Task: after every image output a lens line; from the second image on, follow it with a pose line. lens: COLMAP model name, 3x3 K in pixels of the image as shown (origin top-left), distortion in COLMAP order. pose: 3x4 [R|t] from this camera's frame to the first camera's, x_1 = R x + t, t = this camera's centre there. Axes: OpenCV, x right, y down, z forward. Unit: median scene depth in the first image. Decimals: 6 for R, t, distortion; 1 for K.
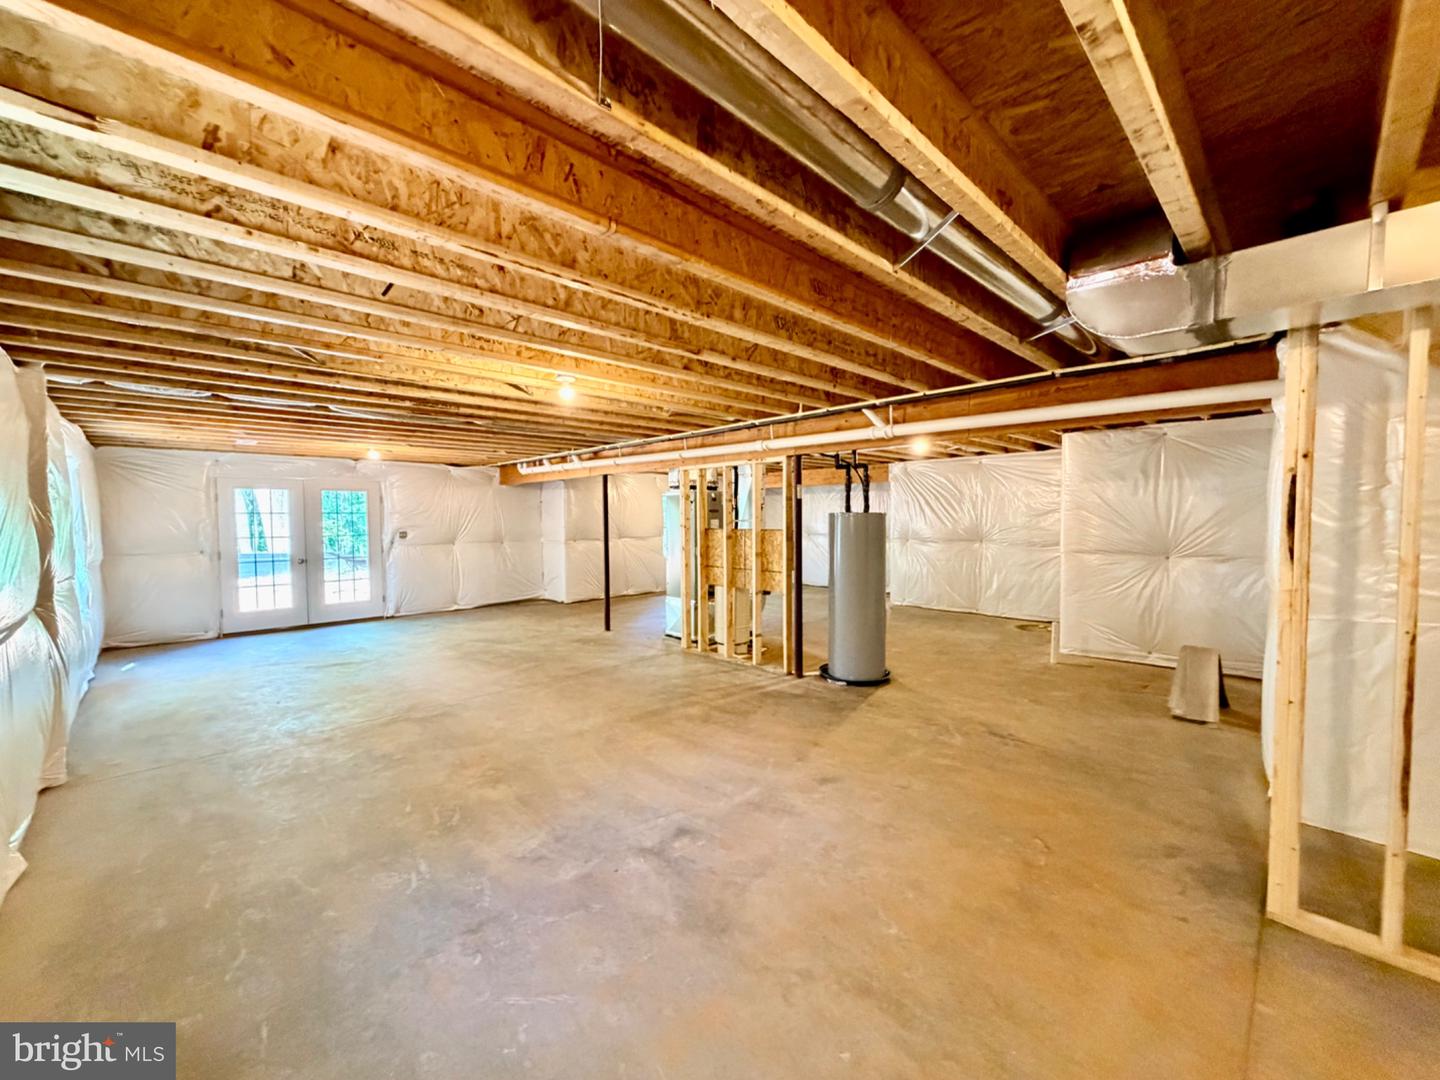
lens RADIAL K [[581.2, 0, 718.9], [0, 581.2, 539.4], [0, 0, 1]] dist [-0.001249, 0.000284]
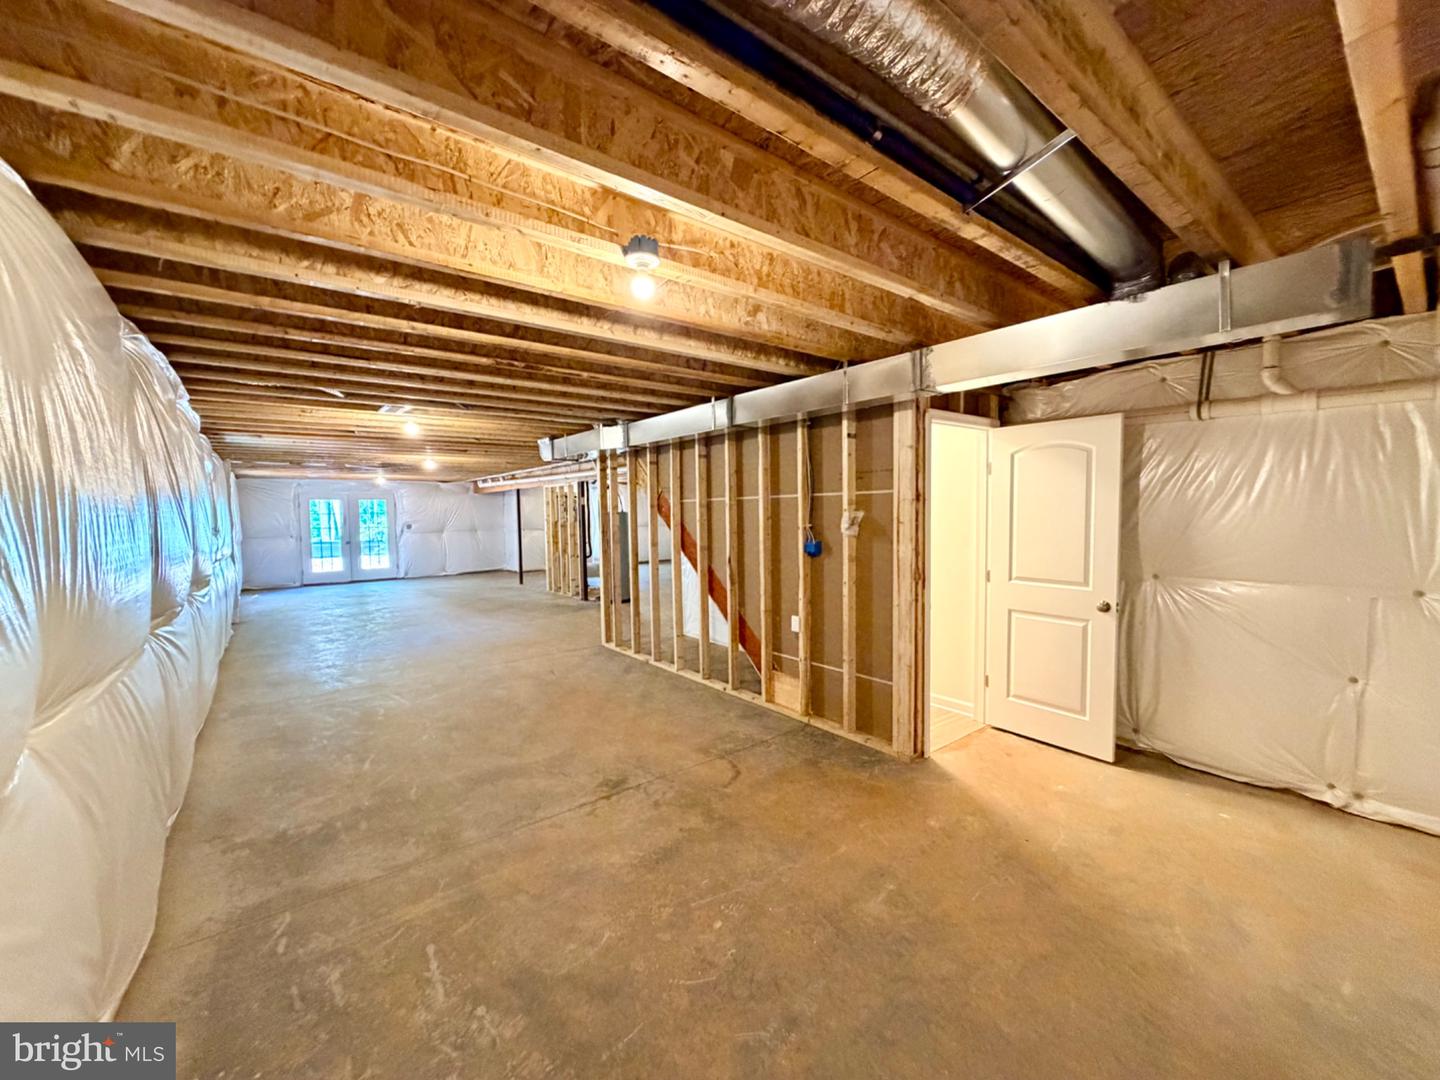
lens RADIAL K [[581.2, 0, 723.2], [0, 581.2, 539.9], [0, 0, 1]] dist [-0.001249, 0.000284]
pose [[0.995377, -0.002704, -0.096007, 0.487891], [0.003806, 0.999929, 0.011294, 0.014479], [0.095970, -0.011607, 0.995317, -0.525847]]
